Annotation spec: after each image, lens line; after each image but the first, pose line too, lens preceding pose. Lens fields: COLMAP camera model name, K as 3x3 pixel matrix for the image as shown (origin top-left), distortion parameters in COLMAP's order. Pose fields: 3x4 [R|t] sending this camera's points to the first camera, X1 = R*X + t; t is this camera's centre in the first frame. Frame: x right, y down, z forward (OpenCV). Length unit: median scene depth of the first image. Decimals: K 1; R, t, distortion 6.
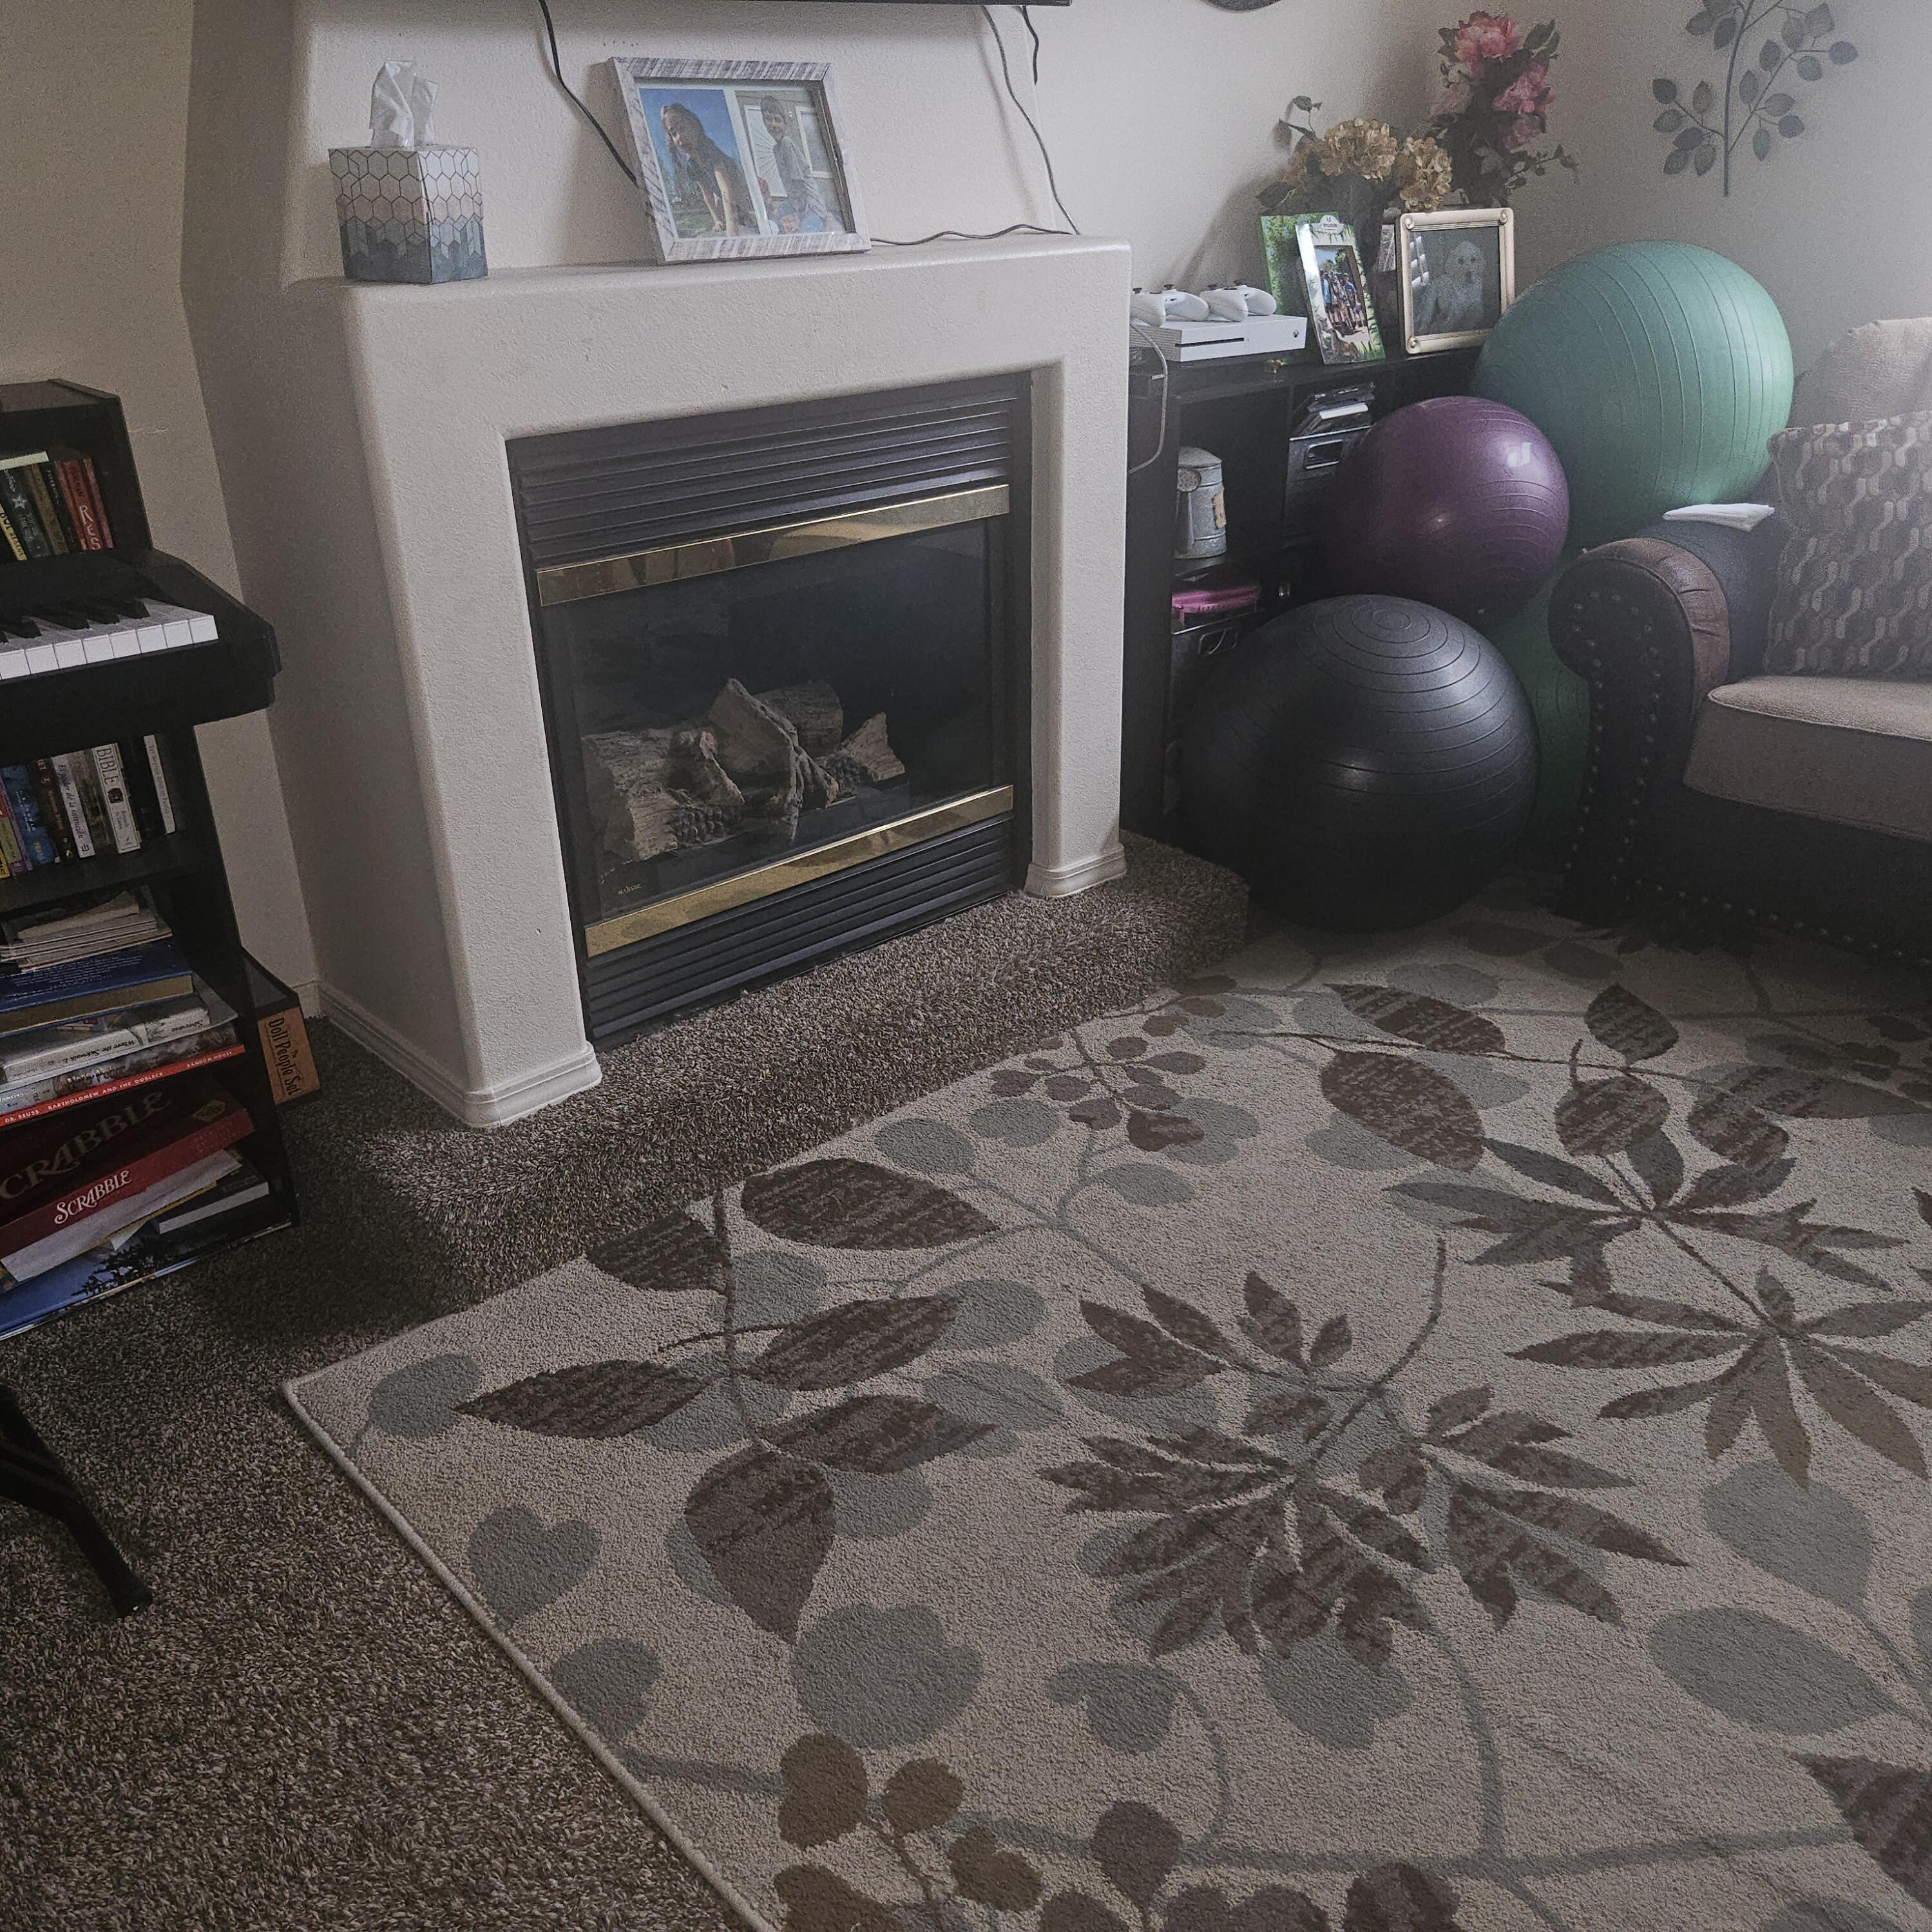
lens RADIAL K [[1722.4, 0, 966.0], [0, 1722.4, 966.0], [0, 0, 1]] dist [0.042133, -0.016016]
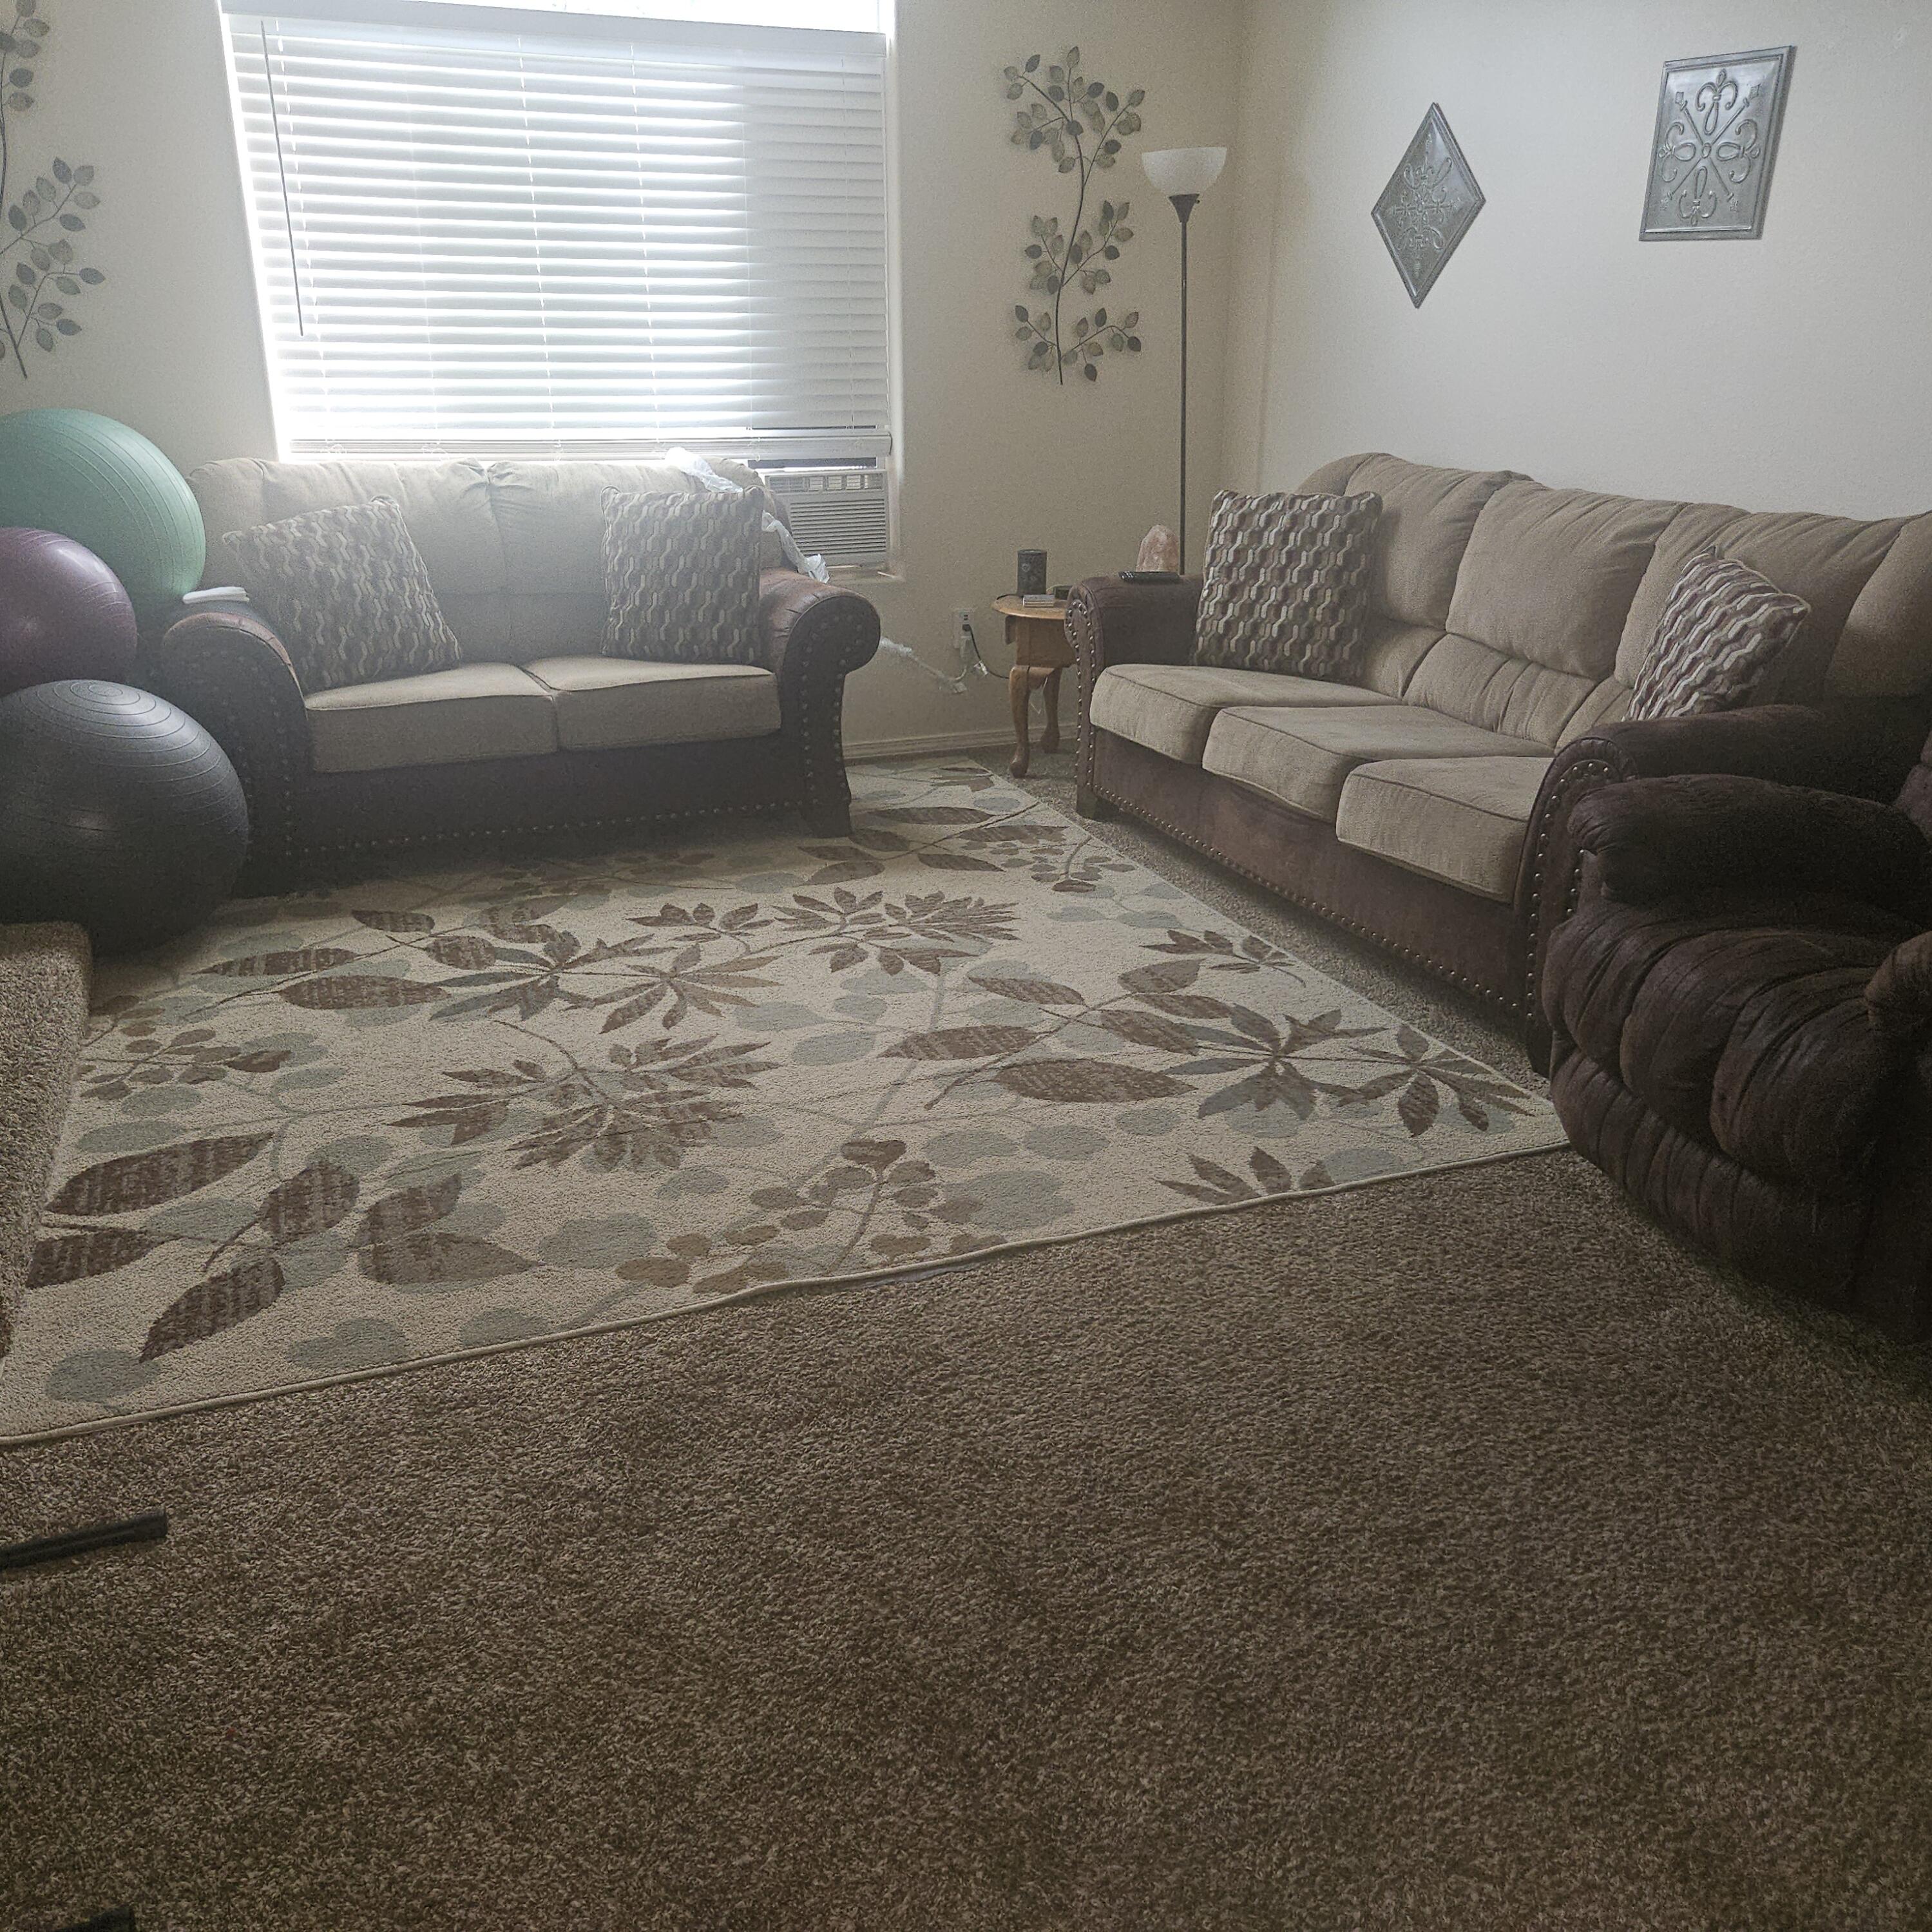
lens RADIAL K [[1722.4, 0, 966.0], [0, 1722.4, 966.0], [0, 0, 1]] dist [0.042133, -0.016016]
pose [[0.362428, -0.299825, 0.882469, -0.939903], [0.390592, 0.908545, 0.148270, 0.050693], [-0.846218, 0.290948, 0.446391, -0.061852]]
